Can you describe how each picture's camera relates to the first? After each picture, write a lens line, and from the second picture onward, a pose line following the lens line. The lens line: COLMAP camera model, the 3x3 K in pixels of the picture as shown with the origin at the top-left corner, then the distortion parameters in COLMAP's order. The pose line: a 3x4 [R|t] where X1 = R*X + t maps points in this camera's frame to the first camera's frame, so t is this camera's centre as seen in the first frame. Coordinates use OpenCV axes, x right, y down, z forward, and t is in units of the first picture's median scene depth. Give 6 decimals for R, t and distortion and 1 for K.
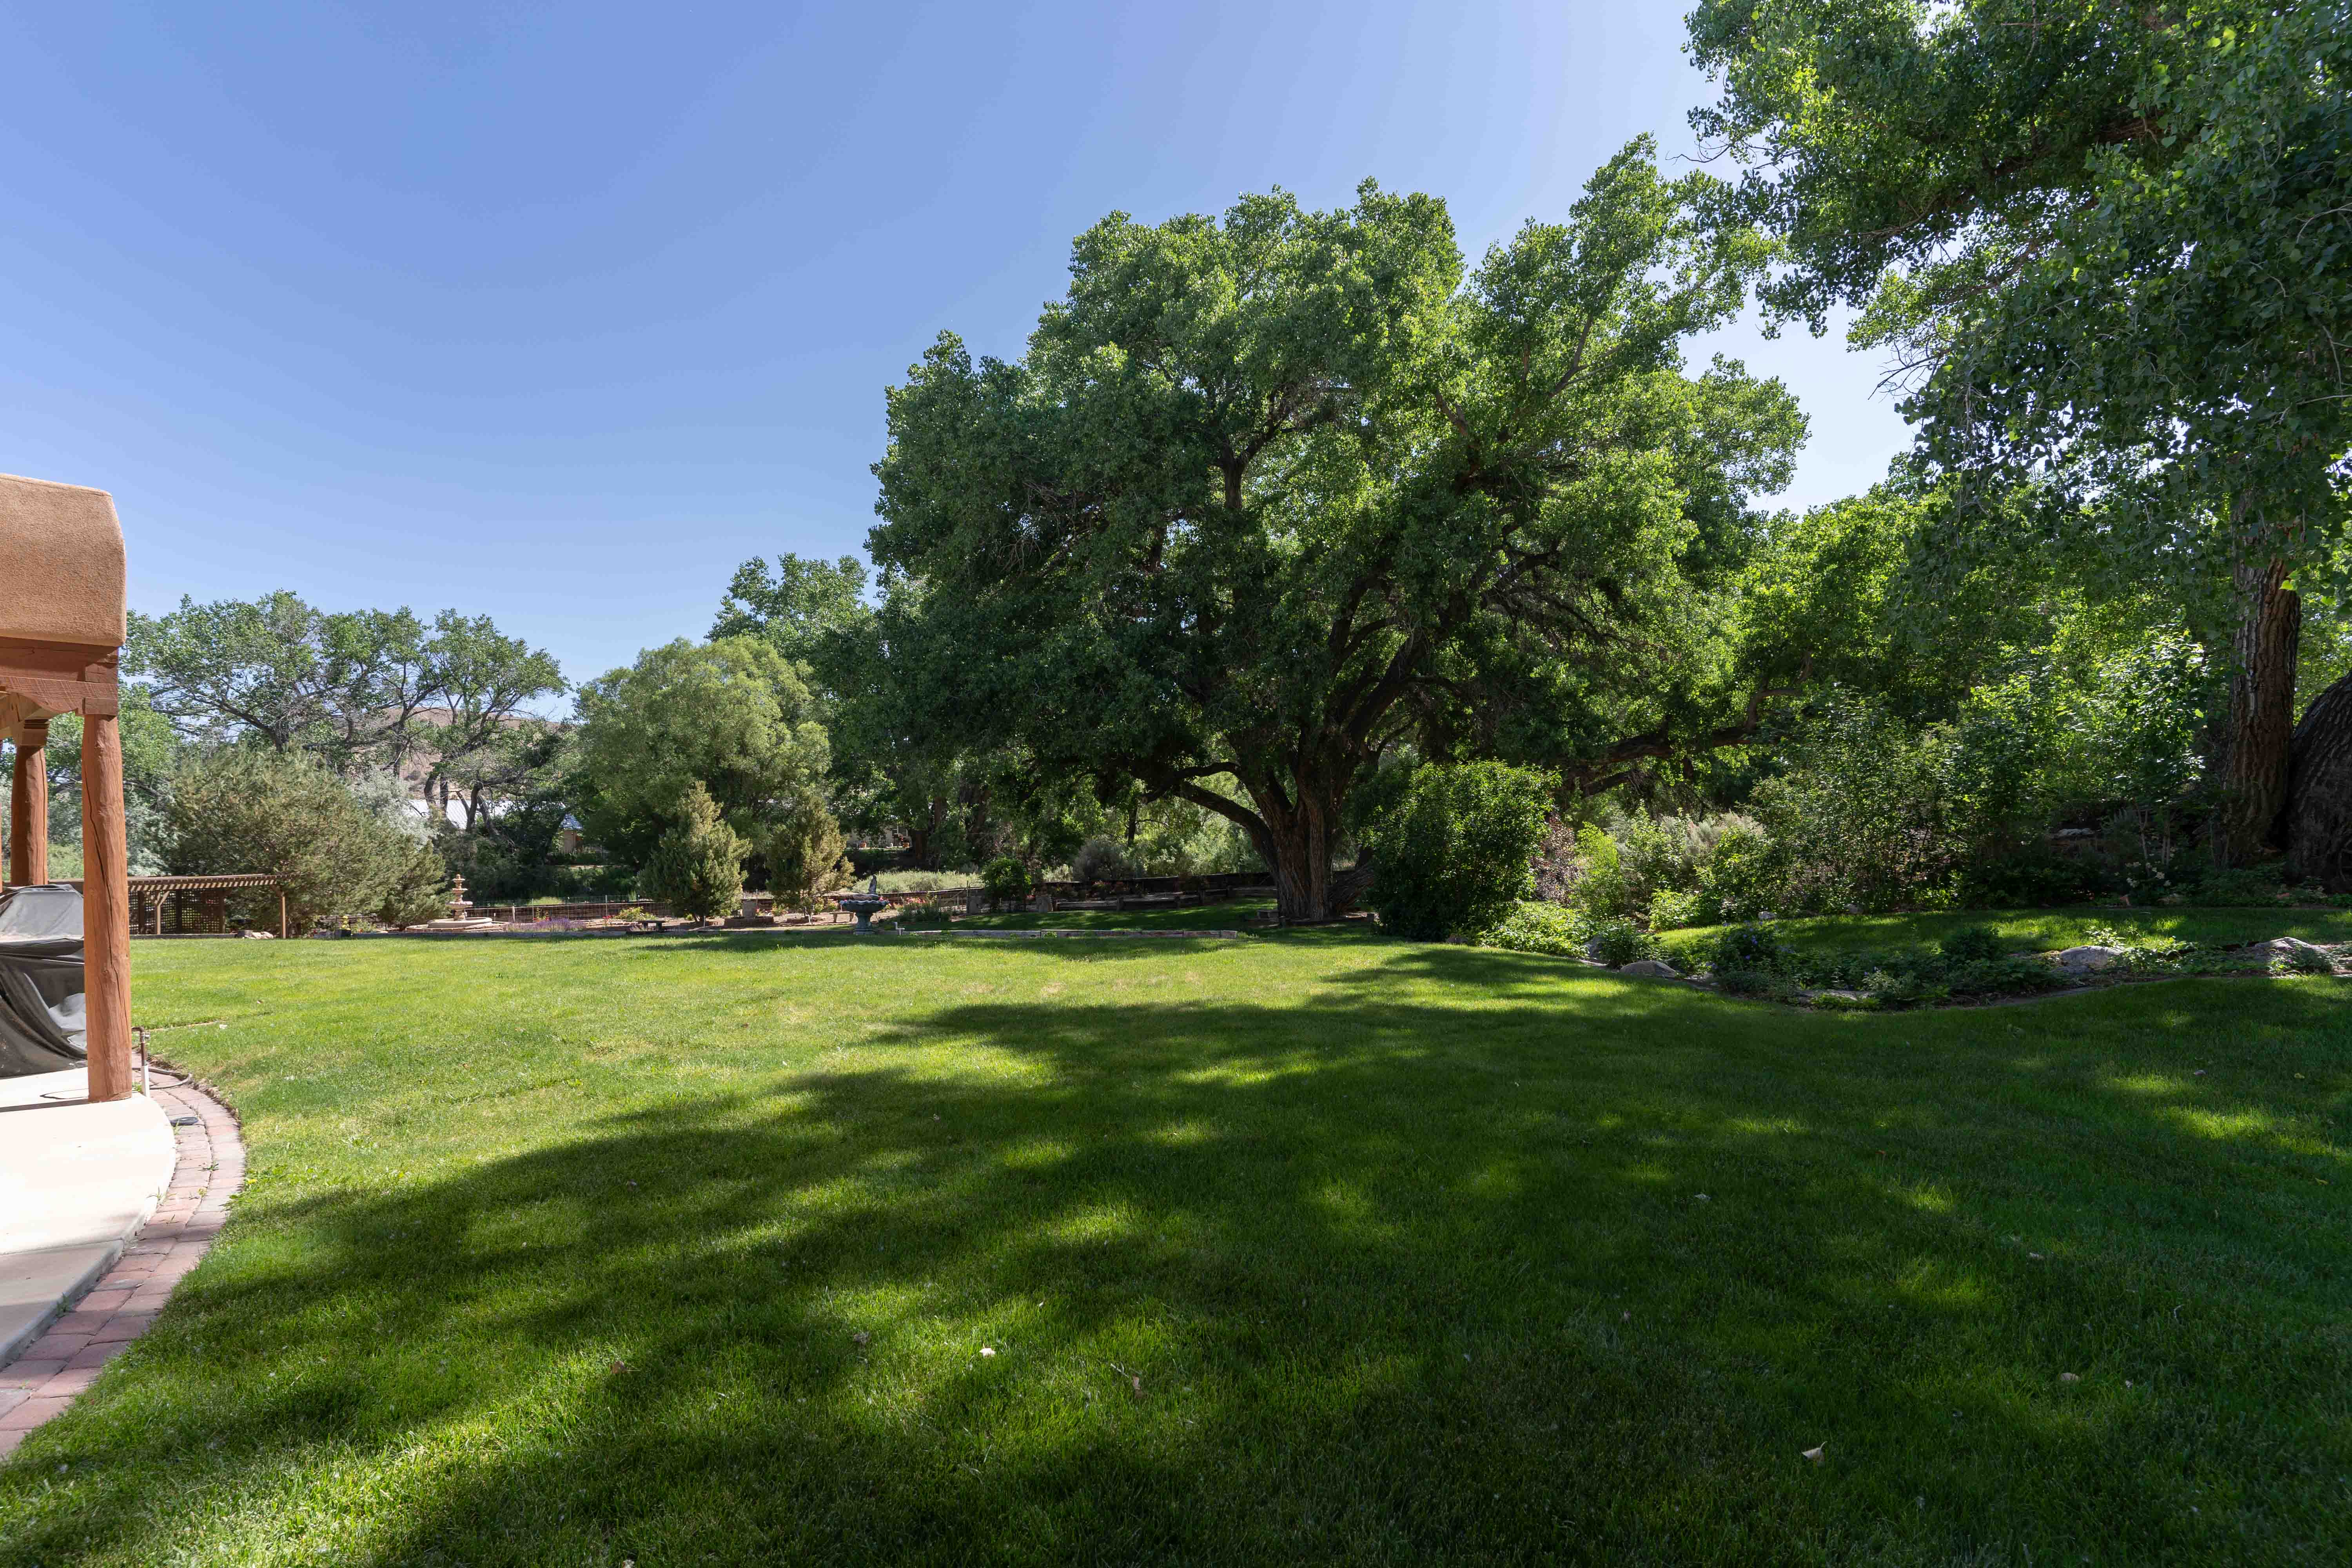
lens RADIAL K [[1169.0, 0, 1134.8], [0, 1169.0, 844.0], [0, 0, 1]] dist [0.006048, -0.001264]
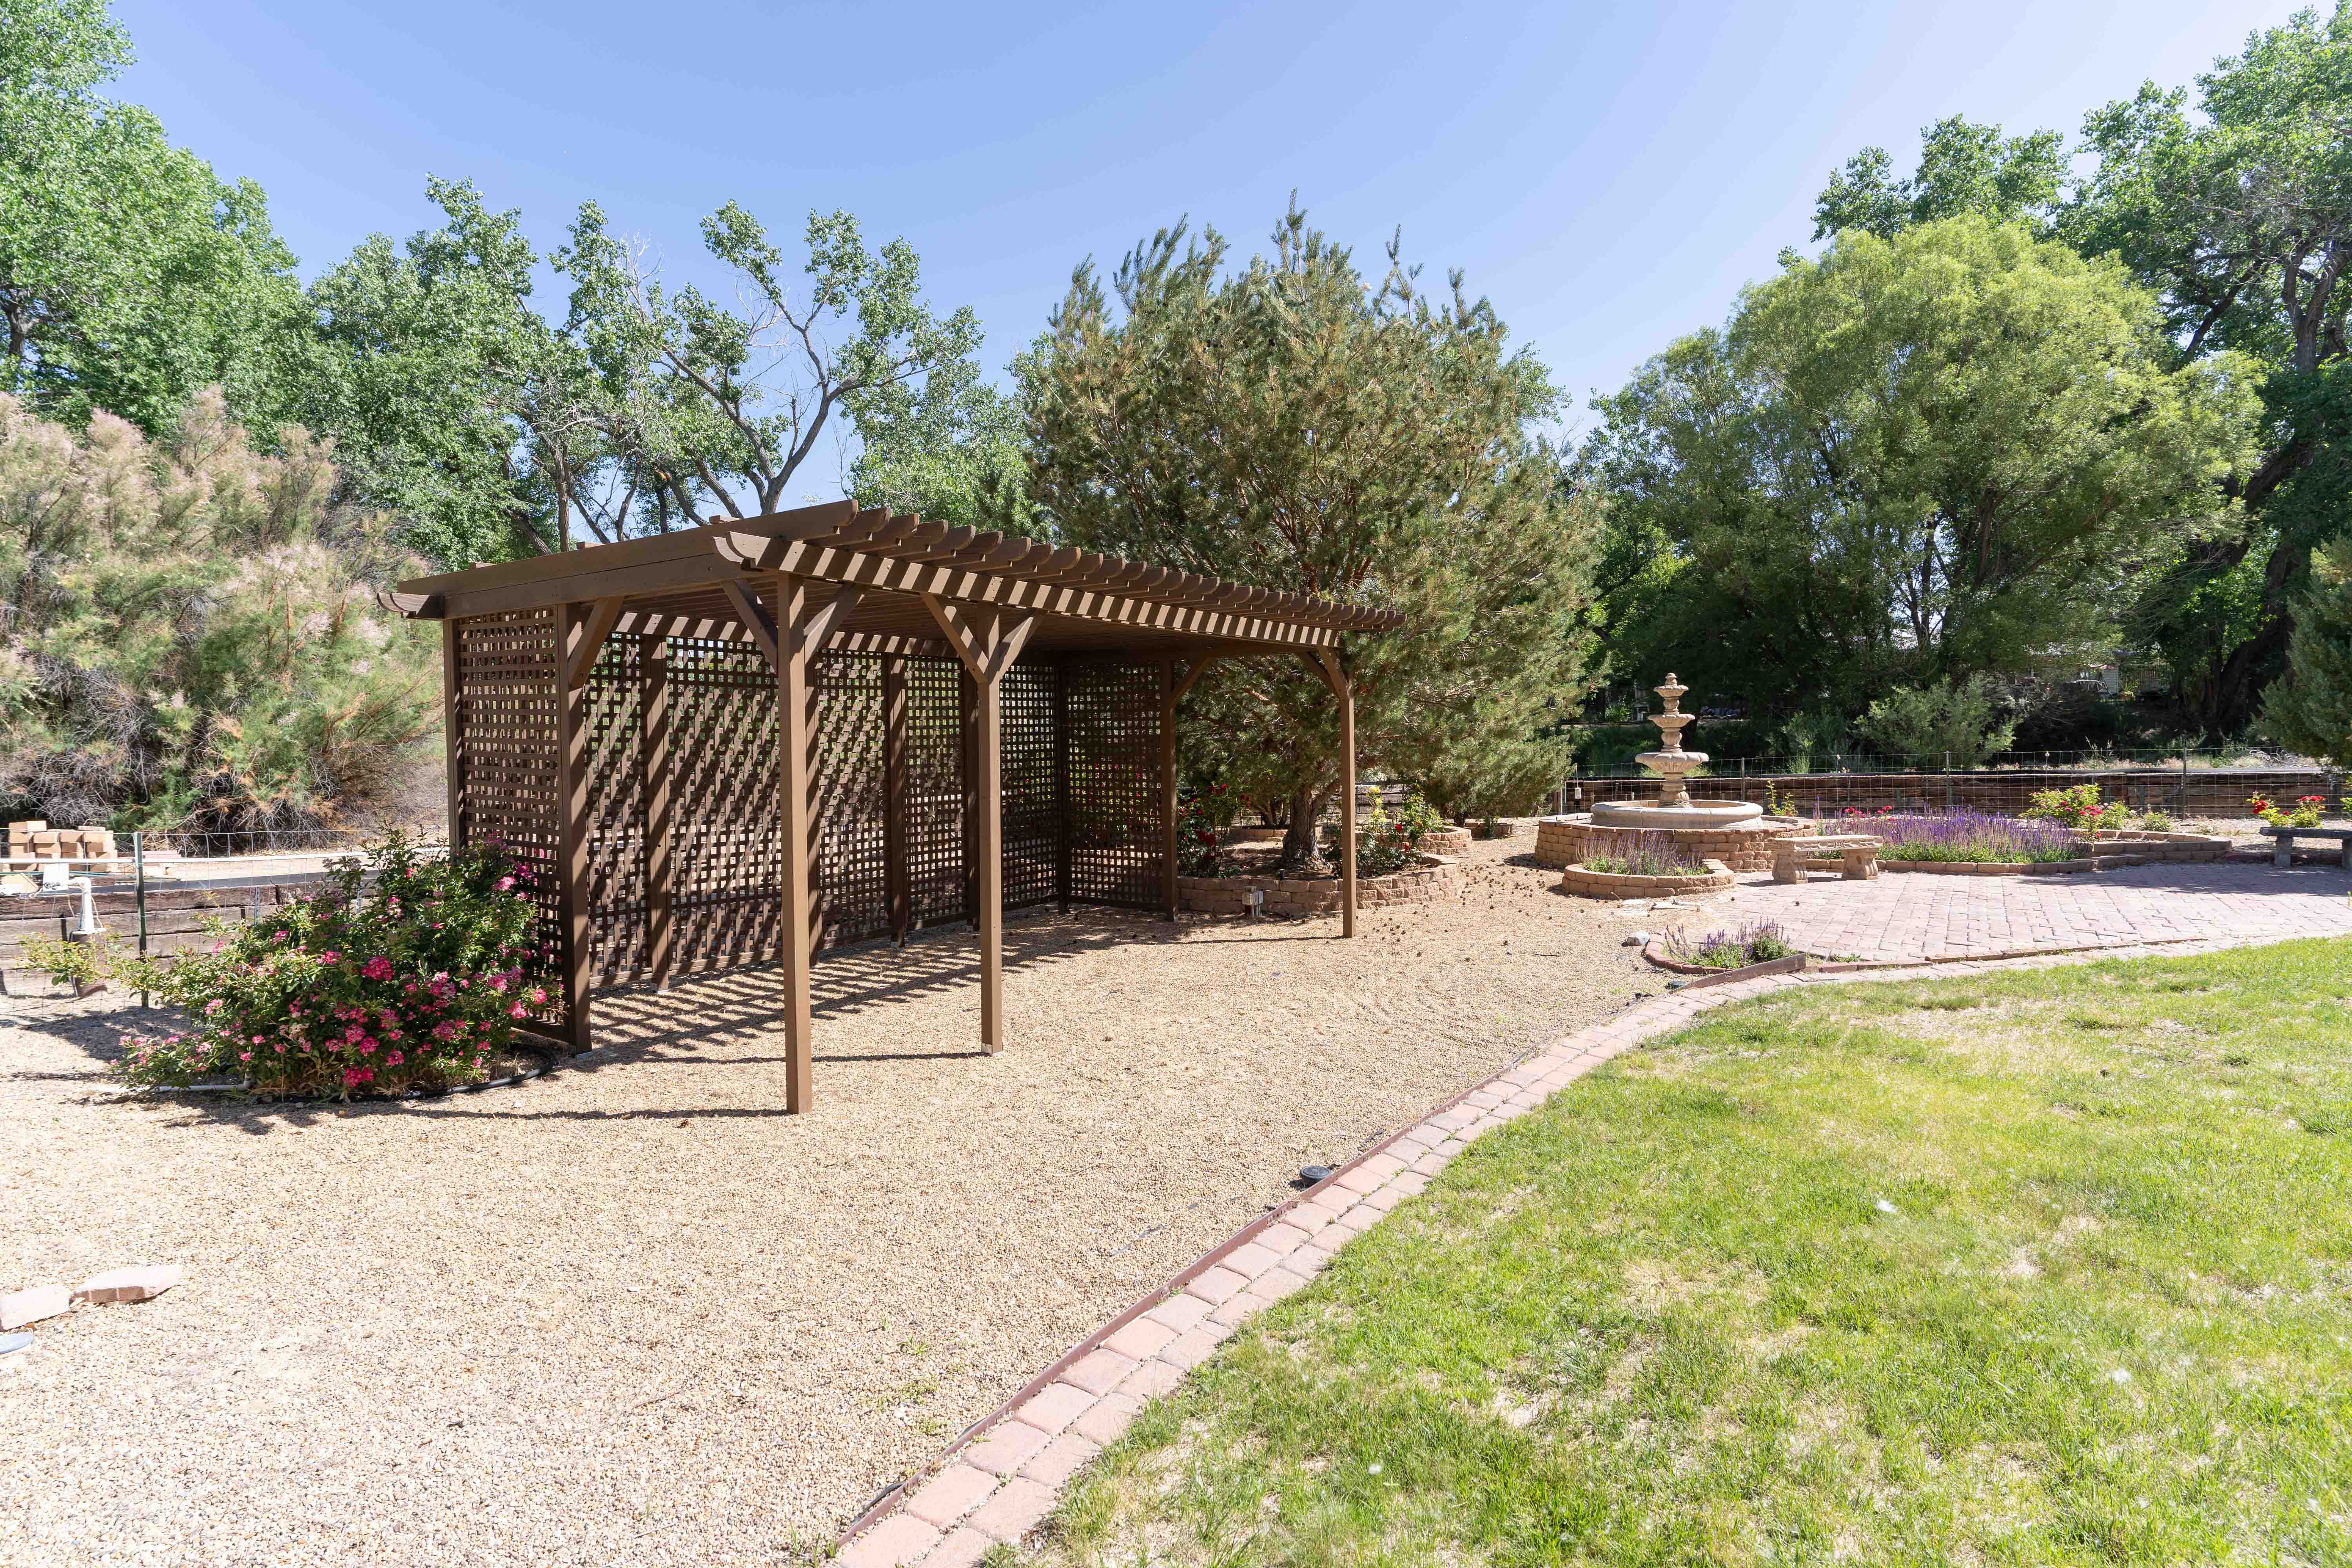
lens RADIAL K [[1250.2, 0, 1188.5], [0, 1250.2, 782.8], [0, 0, 1]] dist [0.001084, -0.000489]
pose [[0.829048, 0.020051, -0.558818, -0.544857], [0.001390, 0.999280, 0.037916, 0.048357], [0.559176, -0.032211, 0.828423, 0.680948]]
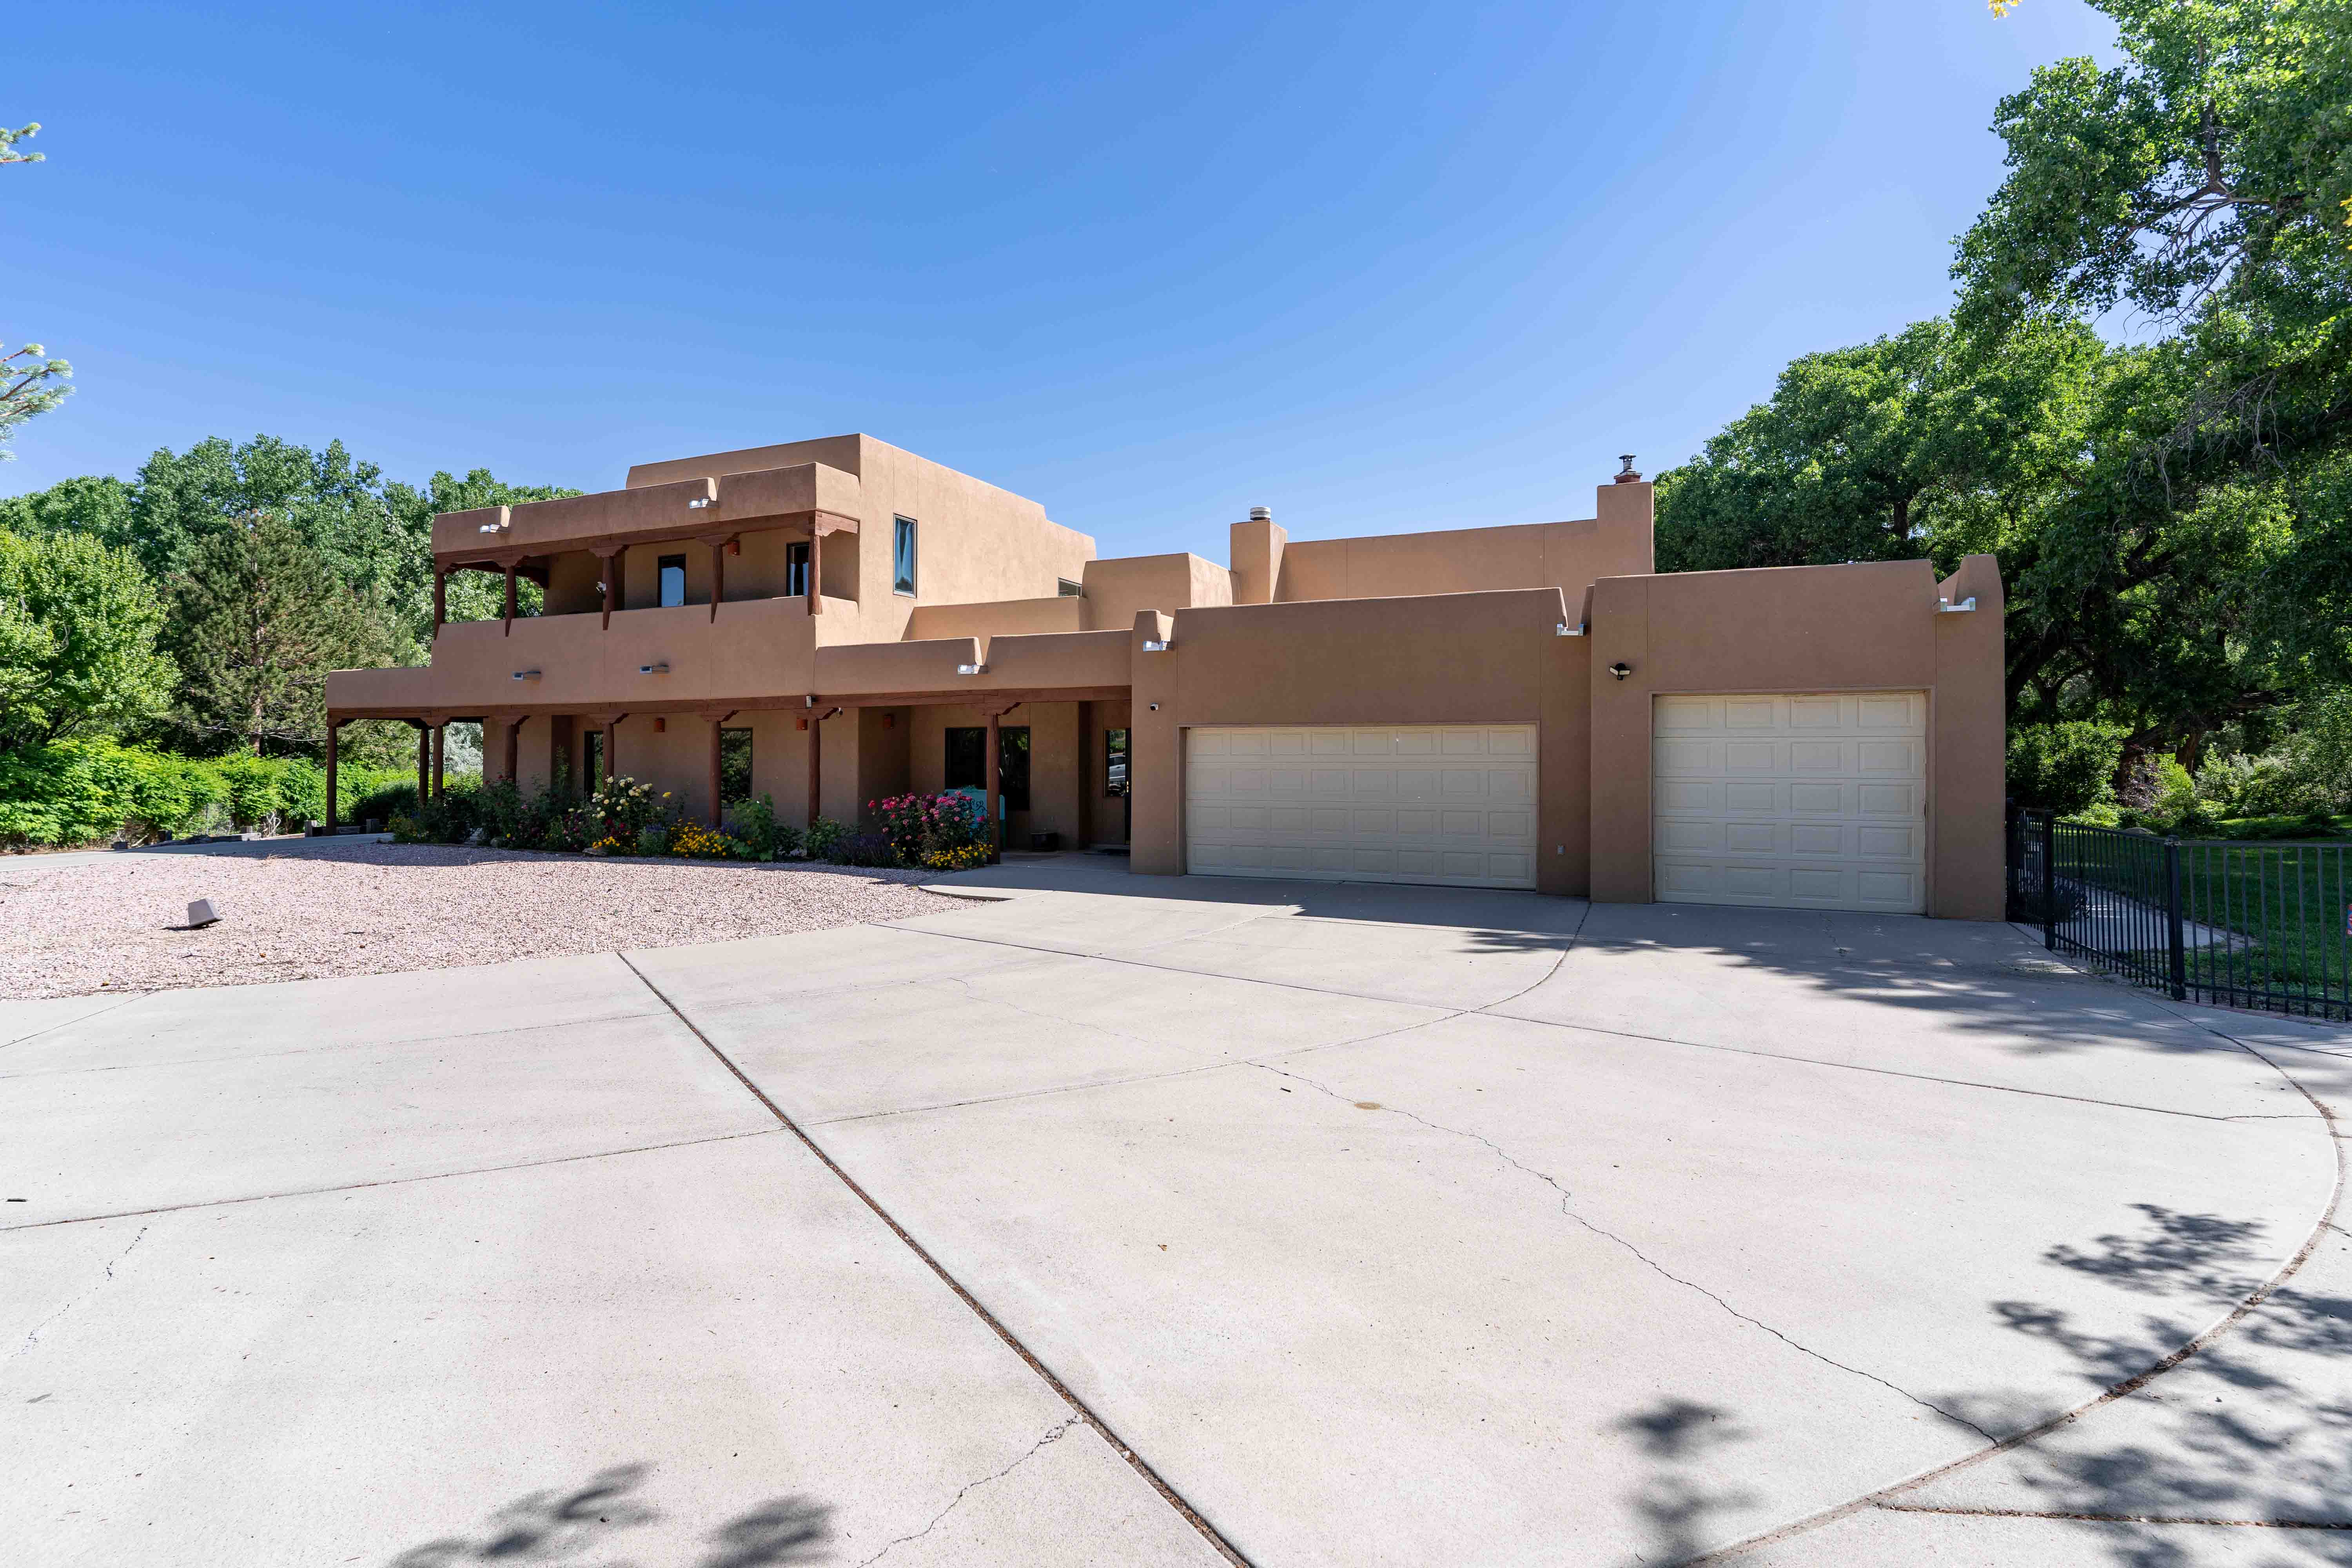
lens RADIAL K [[1212.7, 0, 1153.3], [0, 1212.7, 765.2], [0, 0, 1]] dist [0.006649, 0.001167]
pose [[0.890070, 0.004808, -0.455798, -0.047318], [-0.009188, 0.999930, -0.007394, 0.009382], [0.455731, 0.010769, 0.890052, -0.671992]]
